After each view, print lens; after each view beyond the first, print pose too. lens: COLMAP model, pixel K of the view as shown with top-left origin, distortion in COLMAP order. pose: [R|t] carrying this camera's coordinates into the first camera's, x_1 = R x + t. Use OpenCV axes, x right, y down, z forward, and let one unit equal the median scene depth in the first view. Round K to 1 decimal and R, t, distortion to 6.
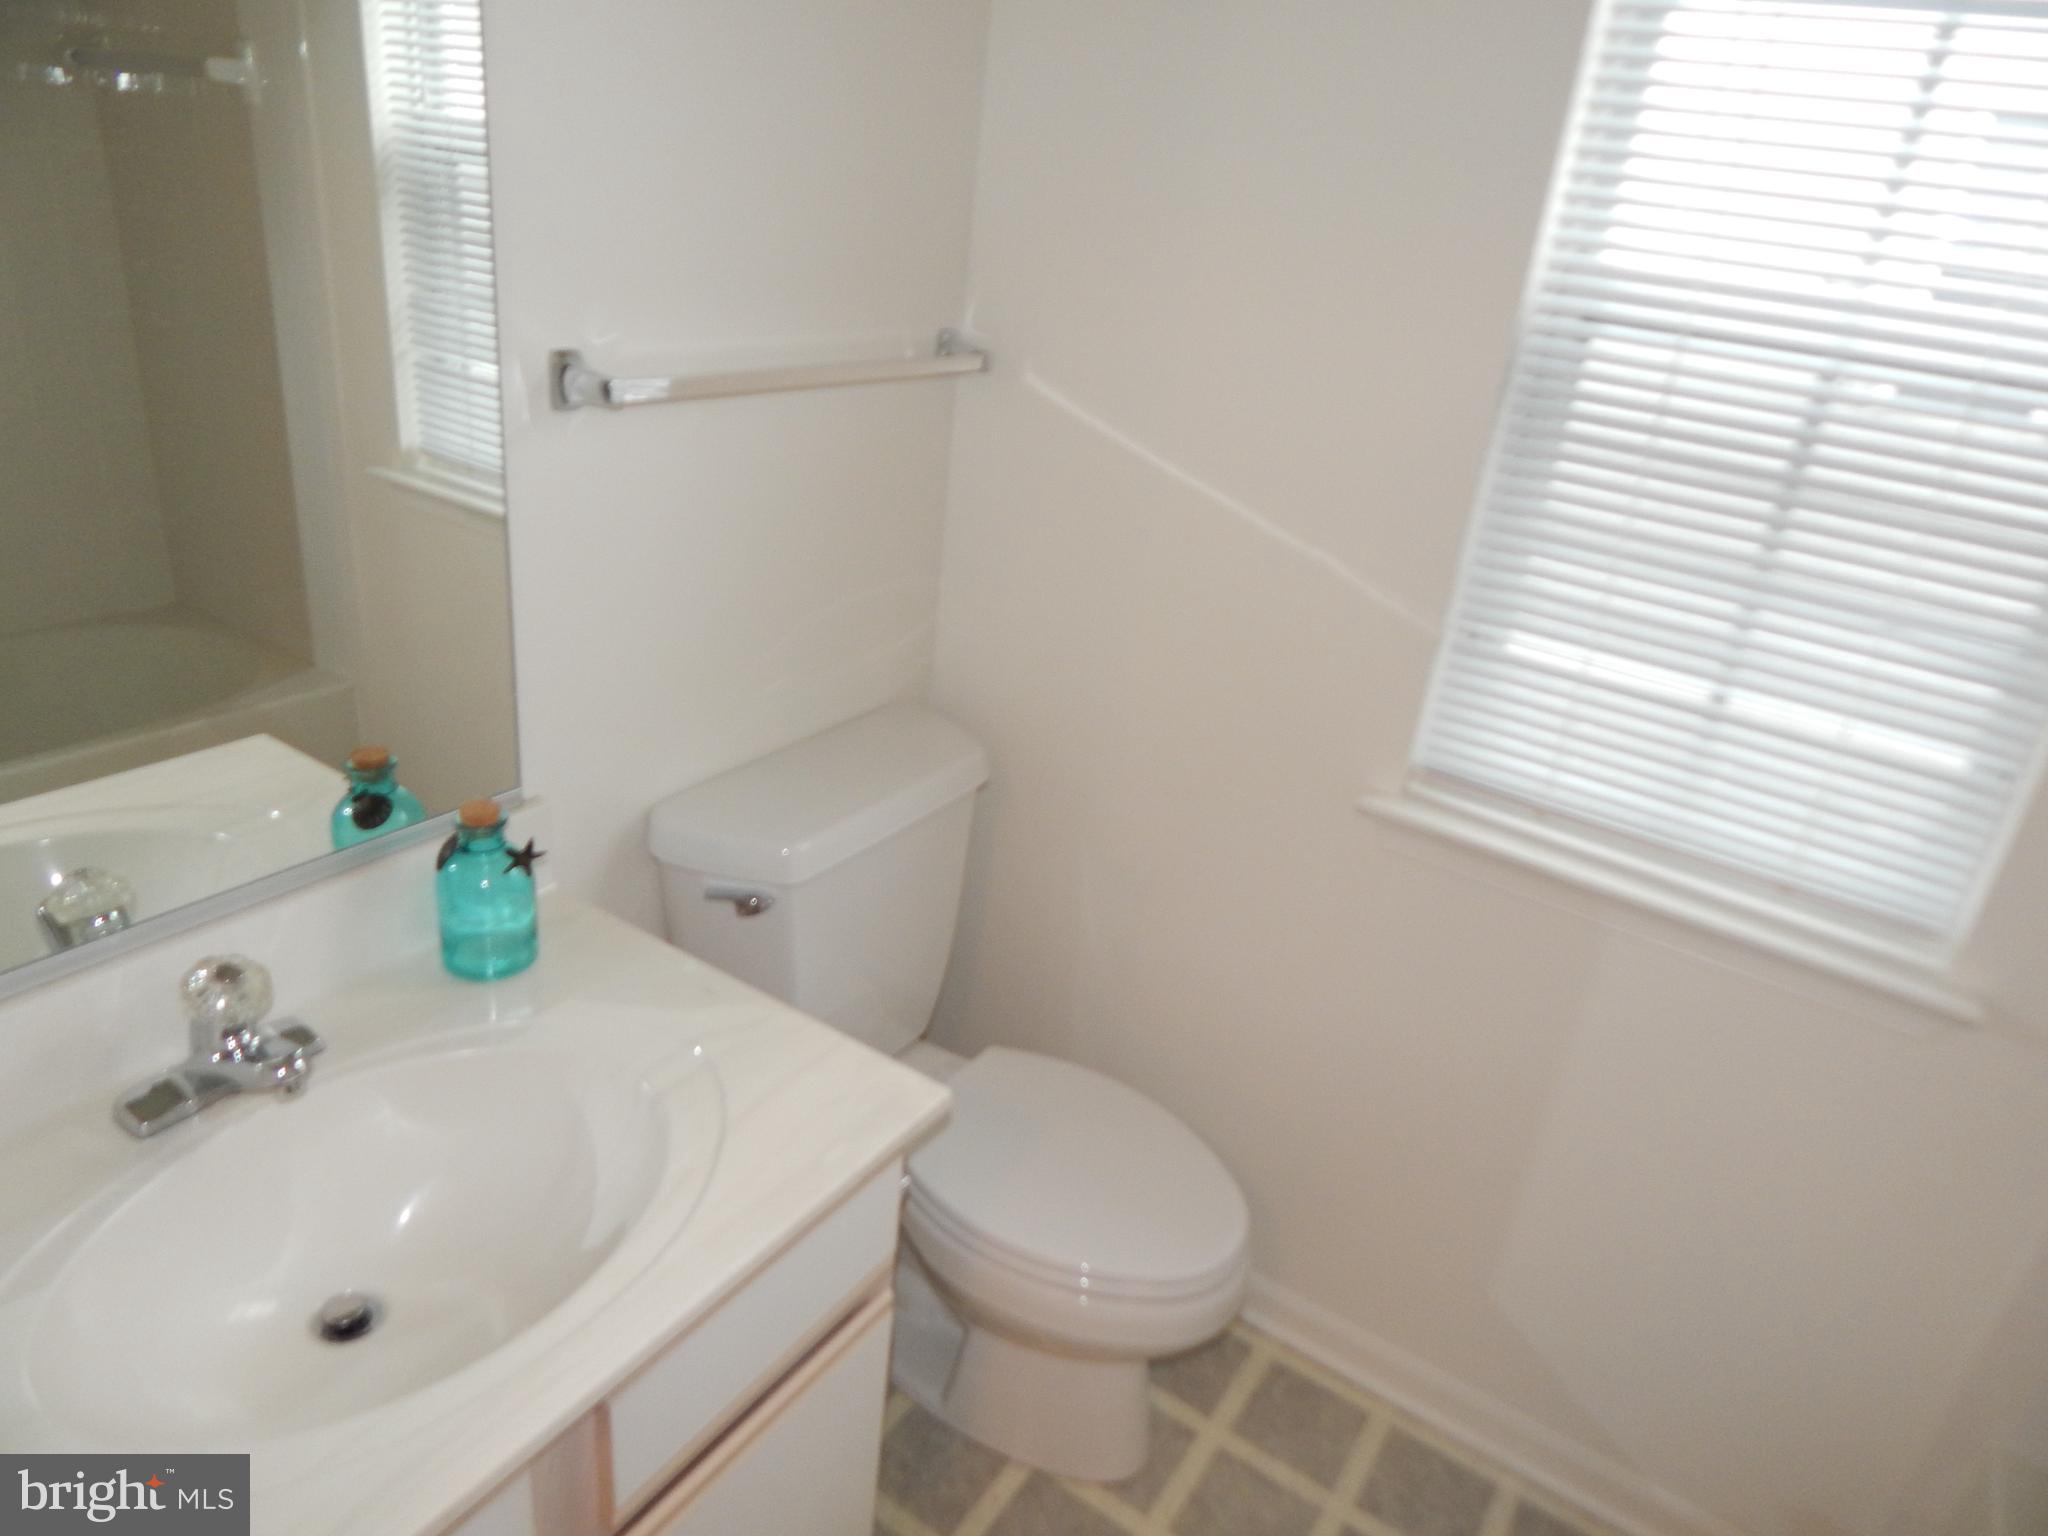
lens RADIAL K [[1348.8, 0, 1053.9], [0, 1348.8, 774.8], [0, 0, 1]] dist [0.003977, -0.004683]
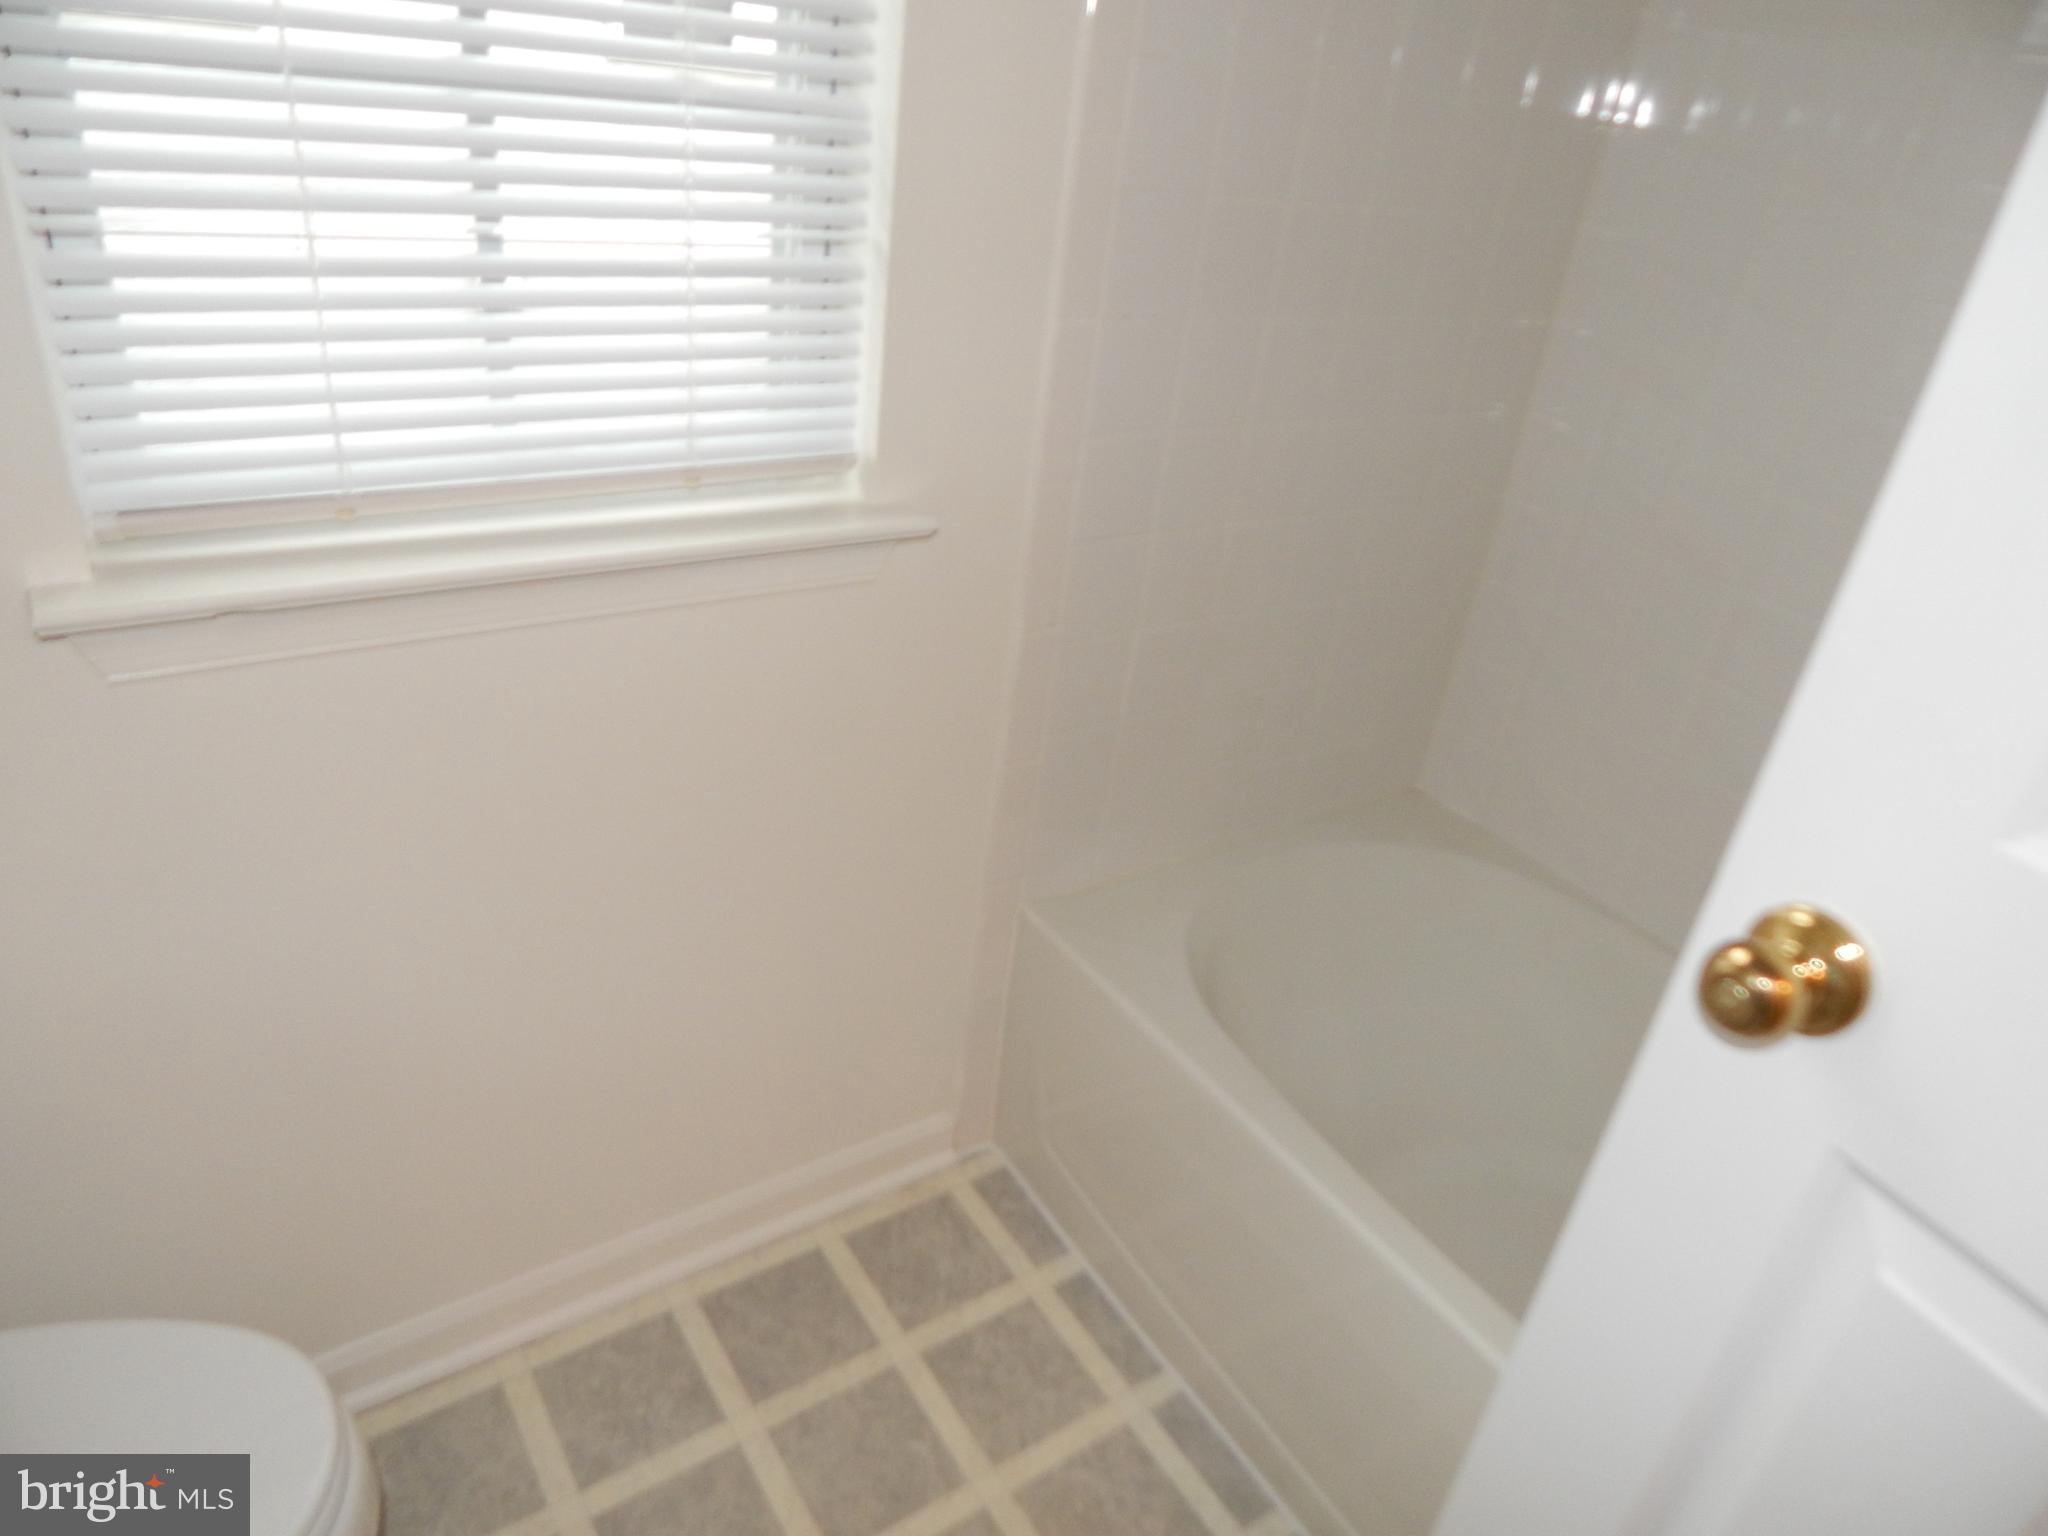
lens RADIAL K [[1348.8, 0, 1053.9], [0, 1348.8, 774.8], [0, 0, 1]] dist [0.003977, -0.004683]
pose [[0.396430, -0.528497, 0.750689, -0.023017], [0.289540, 0.847929, 0.444053, -0.047183], [-0.871212, 0.041318, 0.489166, 0.449929]]
